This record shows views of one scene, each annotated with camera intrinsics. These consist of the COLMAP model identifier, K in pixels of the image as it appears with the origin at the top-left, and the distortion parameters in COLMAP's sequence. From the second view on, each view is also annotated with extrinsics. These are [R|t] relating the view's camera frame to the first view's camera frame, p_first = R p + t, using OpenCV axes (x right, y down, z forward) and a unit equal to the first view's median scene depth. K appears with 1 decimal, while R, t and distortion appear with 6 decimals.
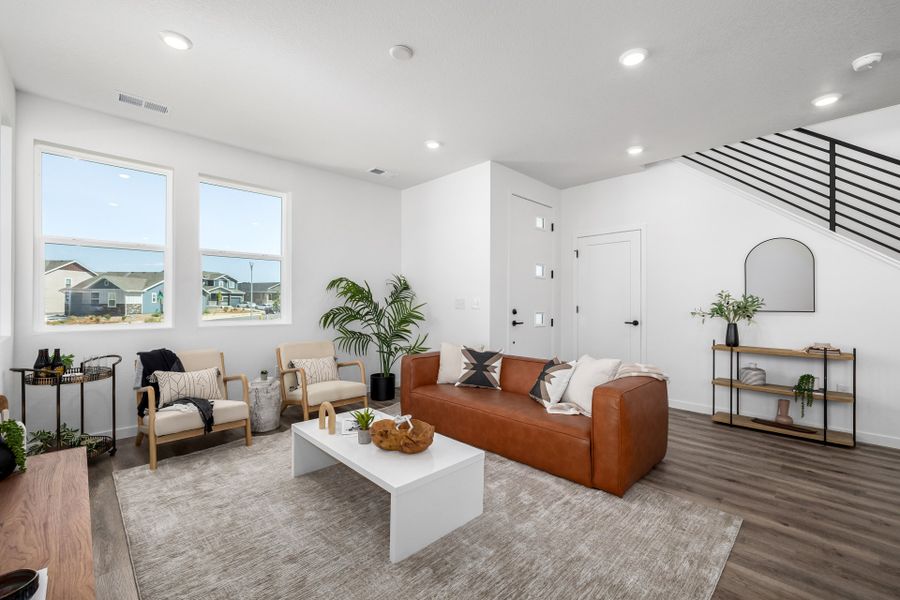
lens RADIAL K [[379.7, 0, 450.0], [0, 379.7, 300.0], [0, 0, 1]] dist [0.000624, 0.000094]
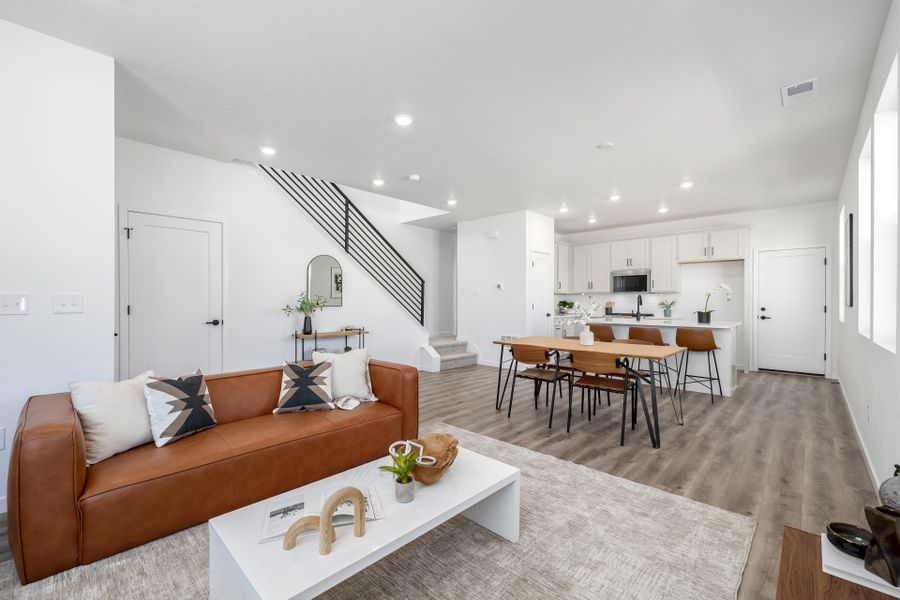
lens RADIAL K [[379.7, 0, 450.0], [0, 379.7, 300.0], [0, 0, 1]] dist [0.000624, 0.000094]
pose [[-0.032067, -0.001373, 0.999485, -0.613638], [-0.006801, 0.999976, 0.001155, 0.000941], [-0.999463, -0.006760, -0.032076, 0.611577]]
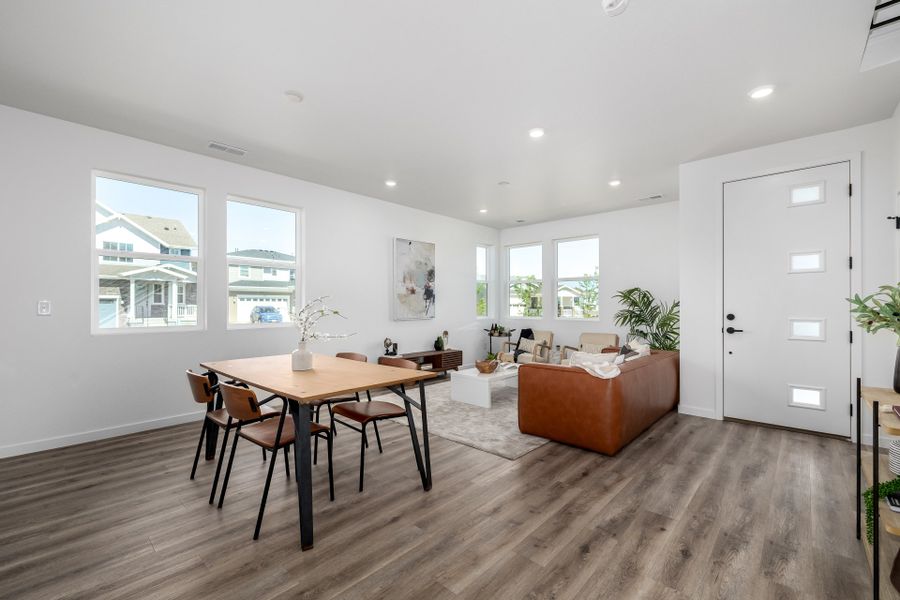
lens RADIAL K [[380.3, 0, 450.9], [0, 380.3, 304.4], [0, 0, 1]] dist [-0.001357, -0.000066]
pose [[0.050360, -0.009931, -0.998682, 1.311084], [0.005399, 0.999939, -0.009671, 0.009444], [0.998717, -0.004905, 0.050411, 0.425761]]
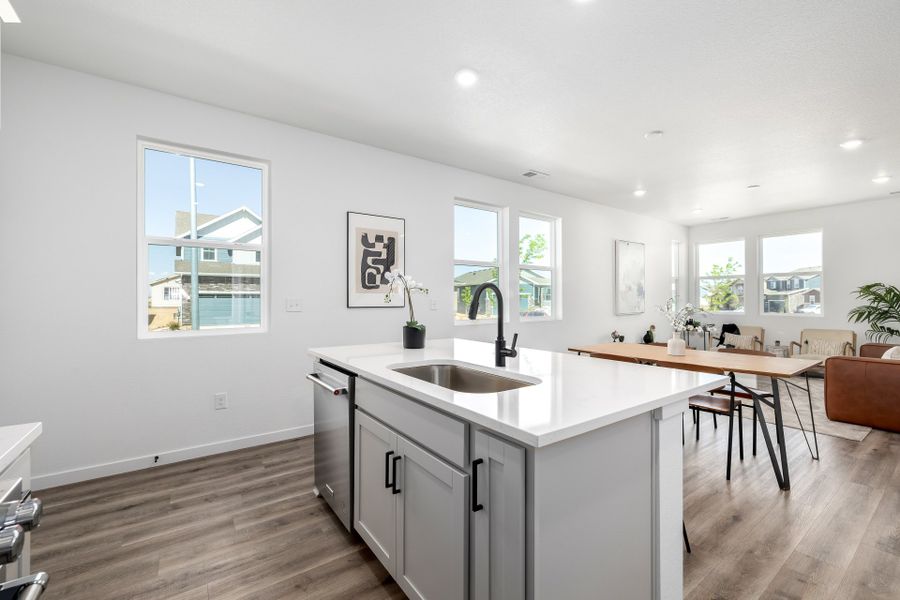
lens RADIAL K [[375.0, 0, 453.6], [0, 375.0, 299.8], [0, 0, 1]] dist [0.001656, 0.000248]
pose [[-0.147652, -0.005702, -0.989023, 1.549655], [0.004617, 0.999969, -0.006455, -0.003244], [0.989029, -0.005520, -0.147621, -0.260015]]
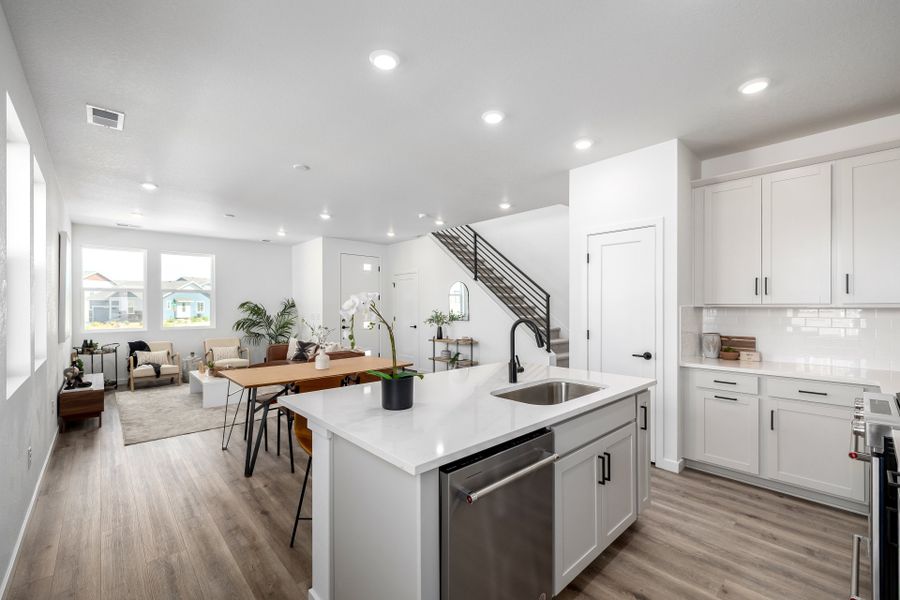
lens RADIAL K [[380.3, 0, 450.9], [0, 380.3, 304.4], [0, 0, 1]] dist [-0.001357, -0.000066]
pose [[0.999536, -0.006529, -0.029762, 0.936438], [0.006558, 0.999978, 0.000893, -0.055348], [0.029756, -0.001088, 0.999557, -0.953044]]
